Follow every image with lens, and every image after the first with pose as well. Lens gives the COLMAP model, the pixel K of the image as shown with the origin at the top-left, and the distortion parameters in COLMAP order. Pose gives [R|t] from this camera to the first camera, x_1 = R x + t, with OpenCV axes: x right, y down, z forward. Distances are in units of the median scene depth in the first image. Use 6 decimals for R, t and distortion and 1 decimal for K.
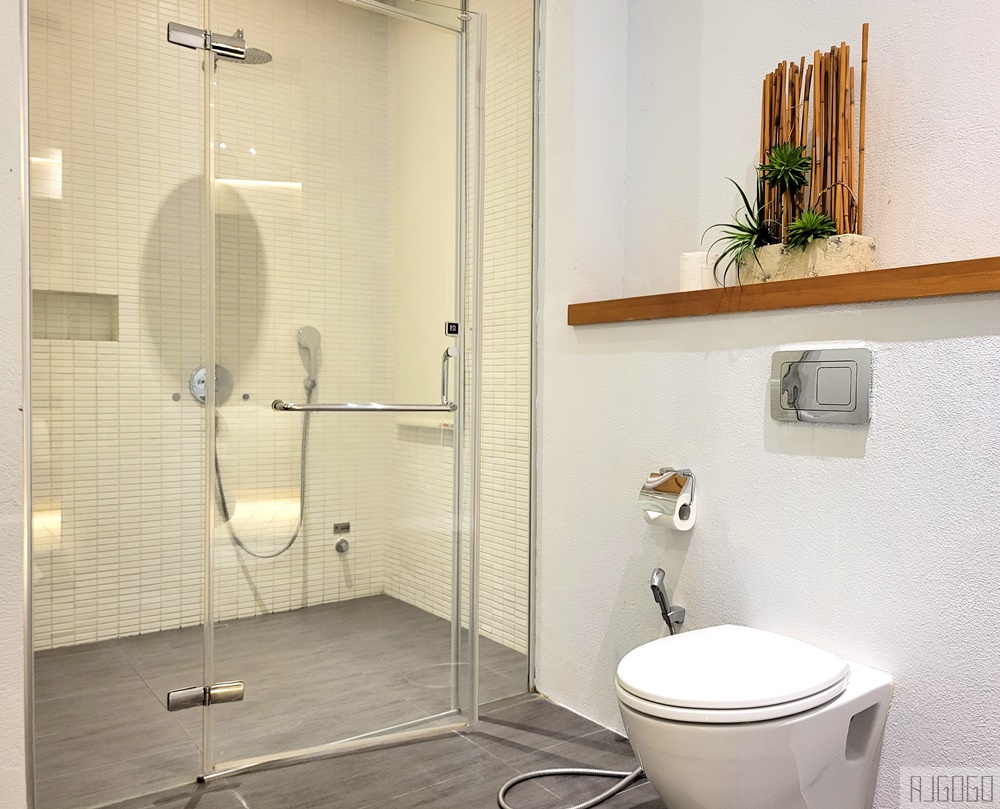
lens RADIAL K [[789.4, 0, 503.8], [0, 789.4, 398.2], [0, 0, 1]] dist [0.064244, -0.047668]
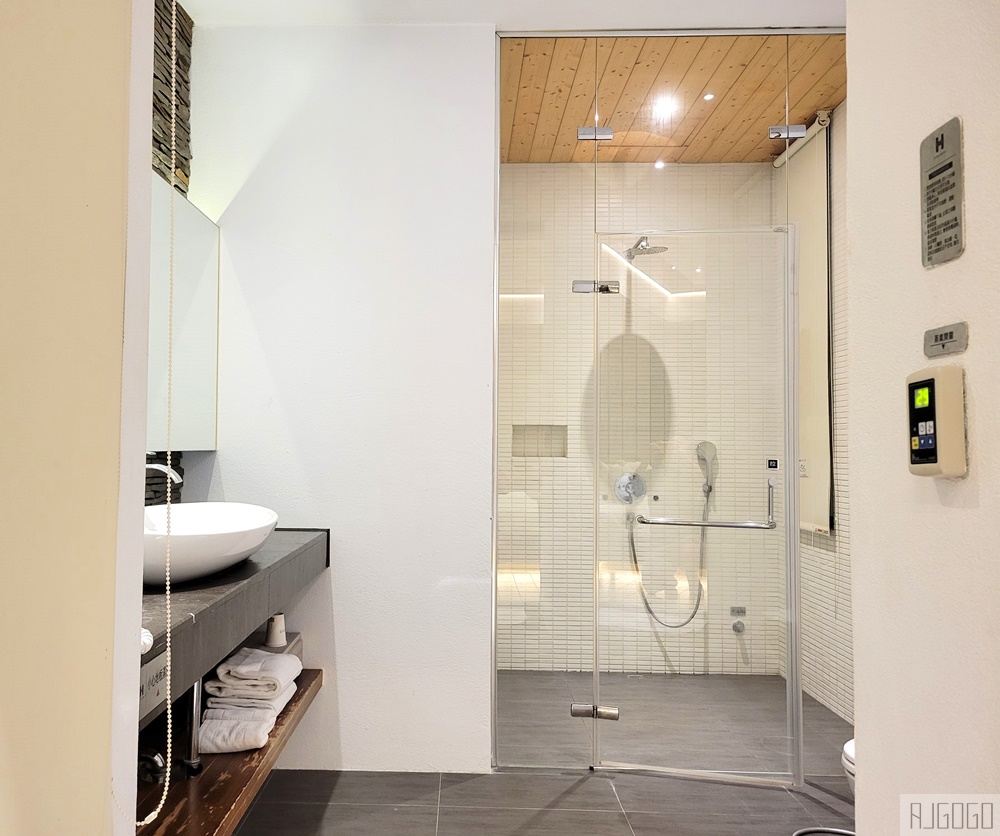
lens RADIAL K [[828.8, 0, 498.2], [0, 828.8, 416.0], [0, 0, 1]] dist [0.069857, -0.015794]
pose [[0.822552, -0.018588, -0.568386, 0.256849], [-0.014145, 0.998488, -0.053124, -0.065384], [0.568514, 0.051737, 0.821045, -0.283941]]
